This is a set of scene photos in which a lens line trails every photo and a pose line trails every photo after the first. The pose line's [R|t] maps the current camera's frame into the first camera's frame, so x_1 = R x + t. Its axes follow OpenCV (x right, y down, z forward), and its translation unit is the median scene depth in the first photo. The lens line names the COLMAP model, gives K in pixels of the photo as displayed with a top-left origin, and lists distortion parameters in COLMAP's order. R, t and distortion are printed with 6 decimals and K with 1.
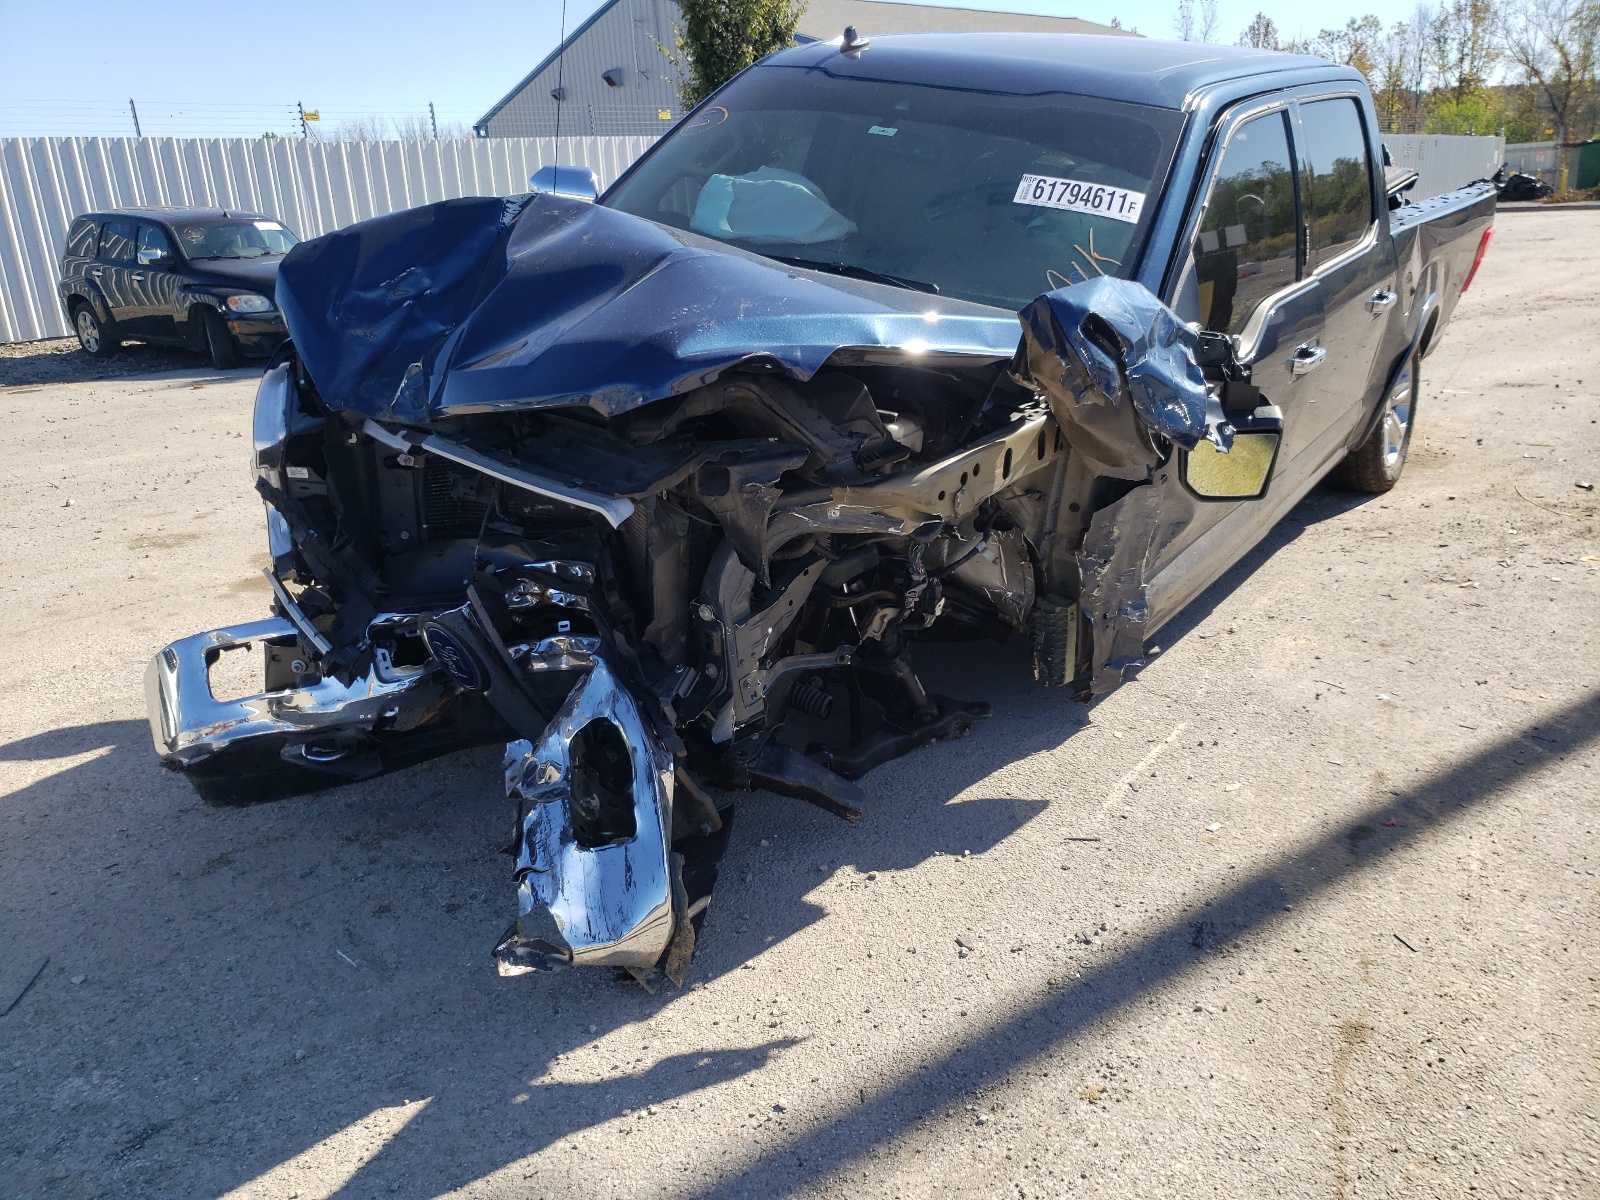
lens RADIAL K [[1197.2, 0, 802.4], [0, 1197.2, 620.4], [0, 0, 1]] dist [0.058980, -0.111574]
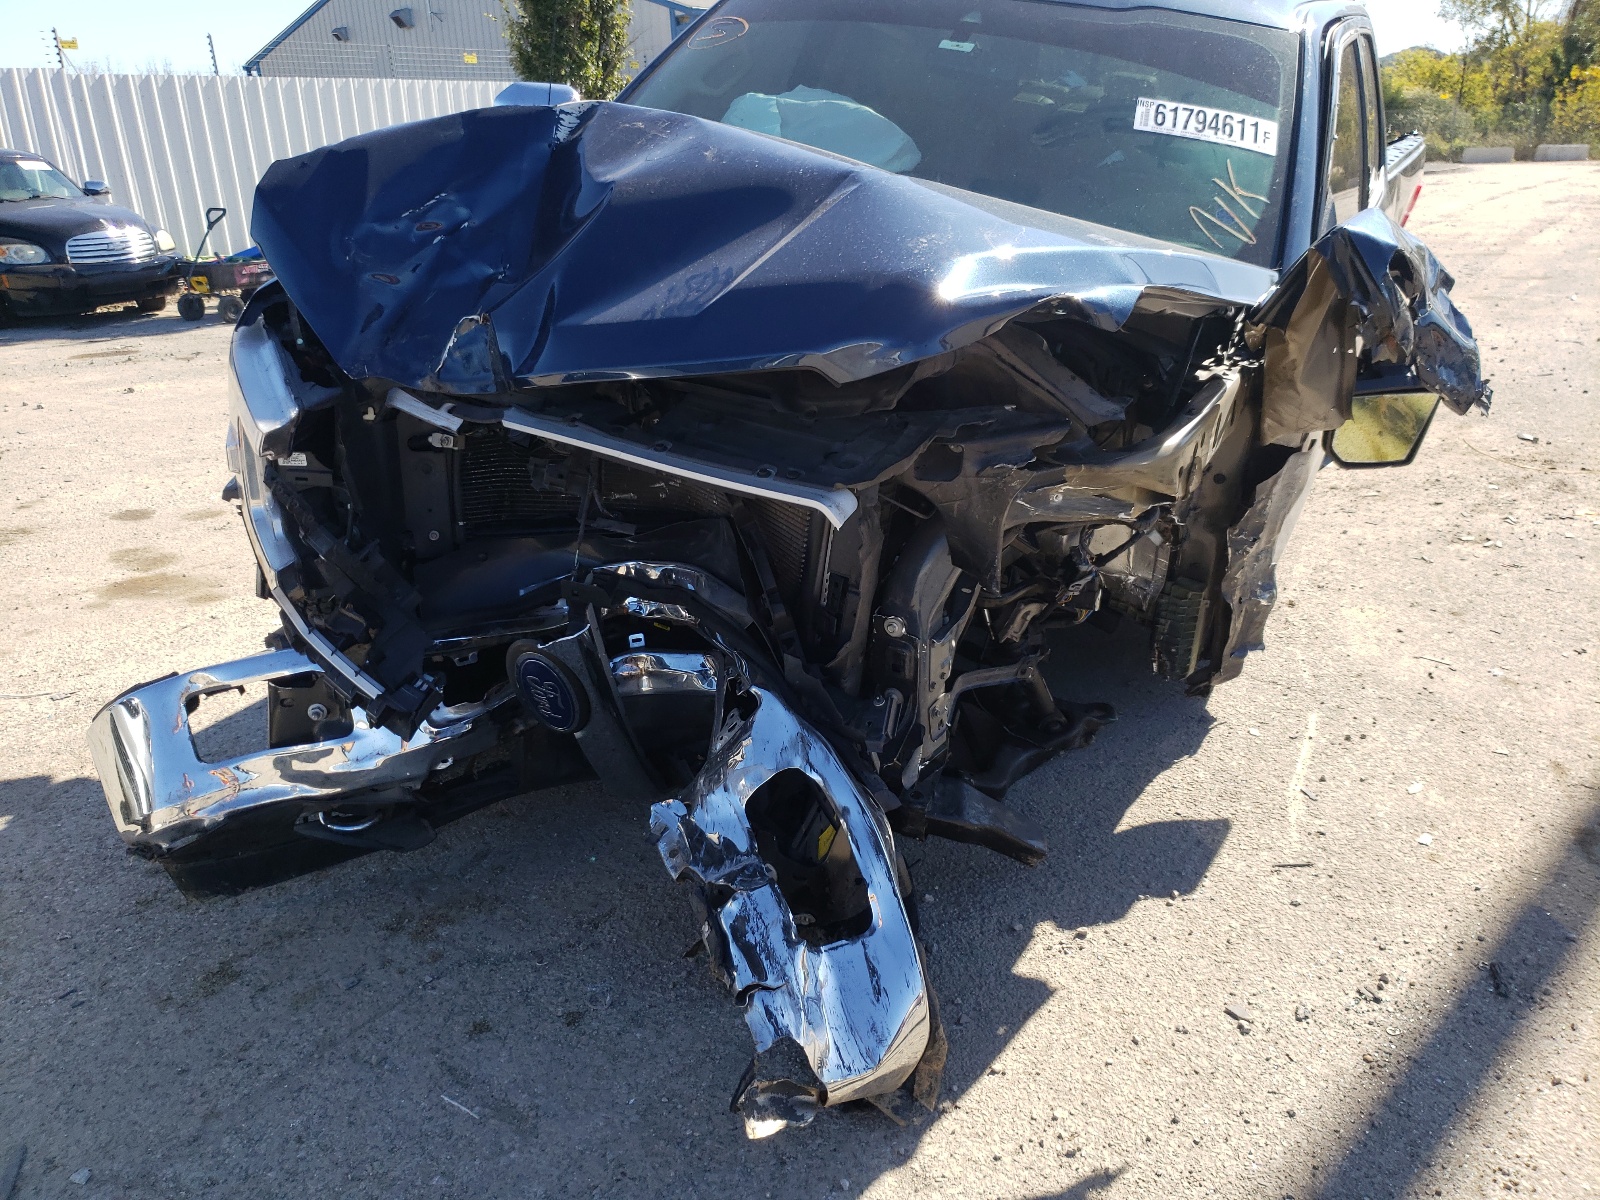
lens RADIAL K [[1208.3, 0, 800.0], [0, 1208.3, 600.0], [0, 0, 1]] dist [0.006031, 0.002643]
pose [[0.986415, -0.040100, 0.159304, -0.236247], [0.037745, 0.999129, 0.017786, -0.035706], [-0.159879, -0.011531, 0.987069, 0.190970]]
